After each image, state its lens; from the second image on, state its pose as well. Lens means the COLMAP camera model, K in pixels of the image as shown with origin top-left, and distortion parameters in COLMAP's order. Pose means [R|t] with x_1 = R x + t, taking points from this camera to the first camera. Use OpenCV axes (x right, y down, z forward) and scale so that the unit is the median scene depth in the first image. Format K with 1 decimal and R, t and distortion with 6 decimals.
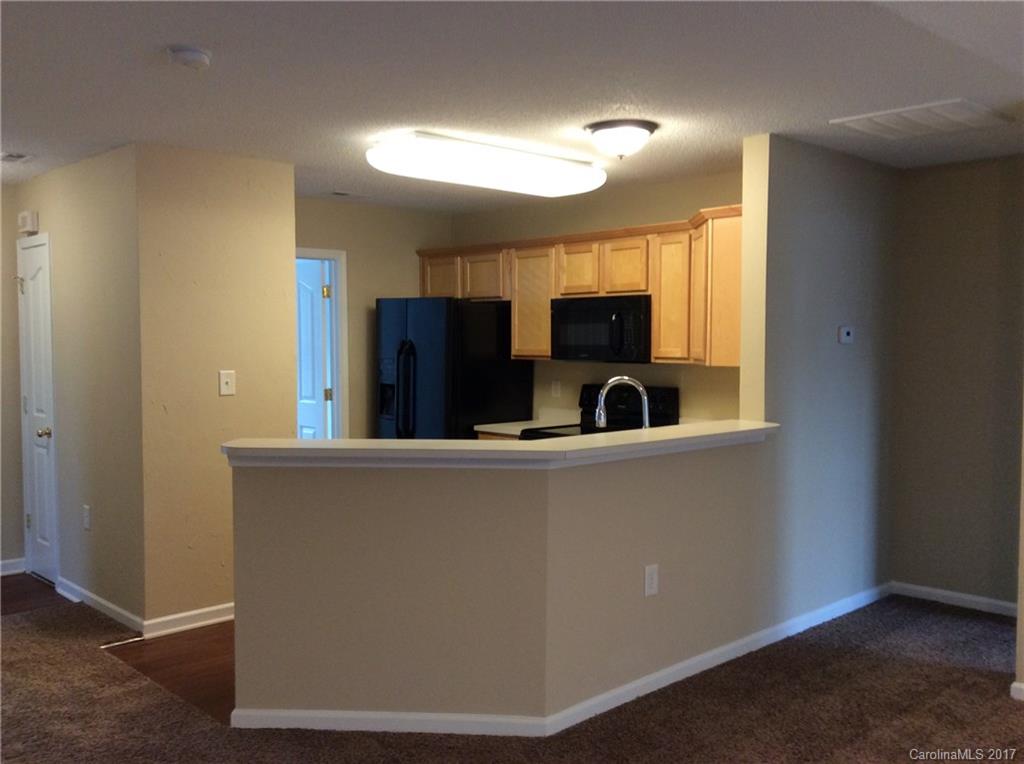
lens RADIAL K [[944.8, 0, 512.0], [0, 944.8, 382.0], [0, 0, 1]] dist [-0.000308, -0.003851]
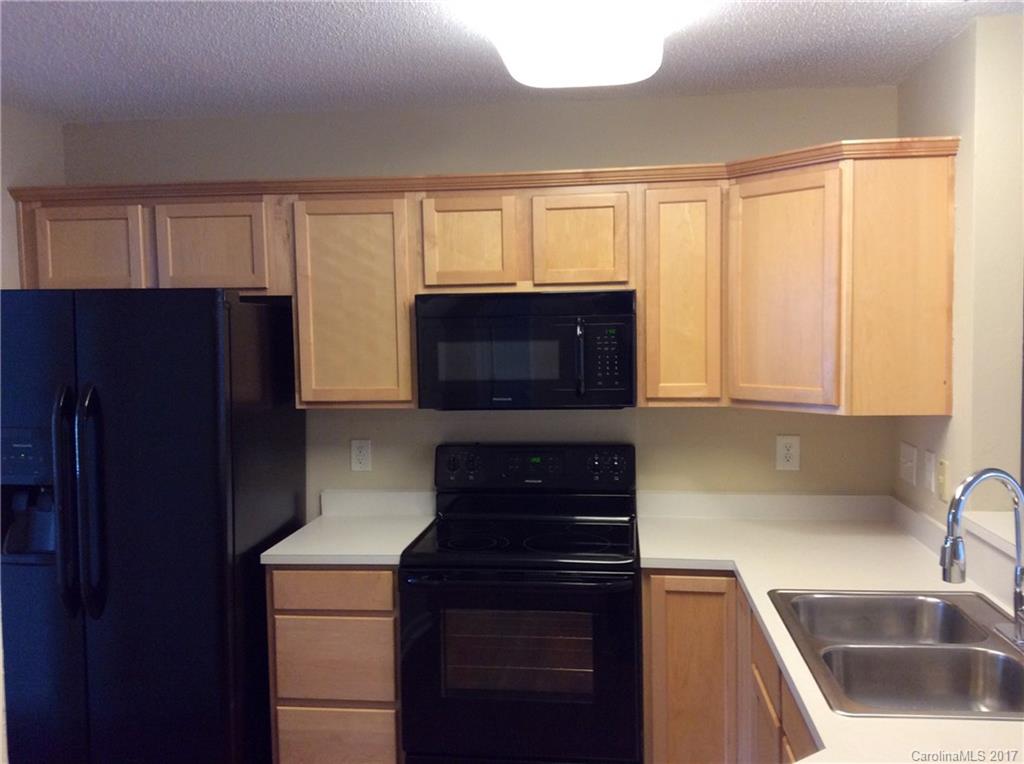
lens RADIAL K [[961.2, 0, 512.7], [0, 961.2, 415.6], [0, 0, 1]] dist [-0.001976, -0.012684]
pose [[0.761952, -0.069849, 0.643856, -0.269817], [0.042988, 0.997429, 0.057333, -0.048768], [-0.646206, -0.016006, 0.762996, 0.552514]]
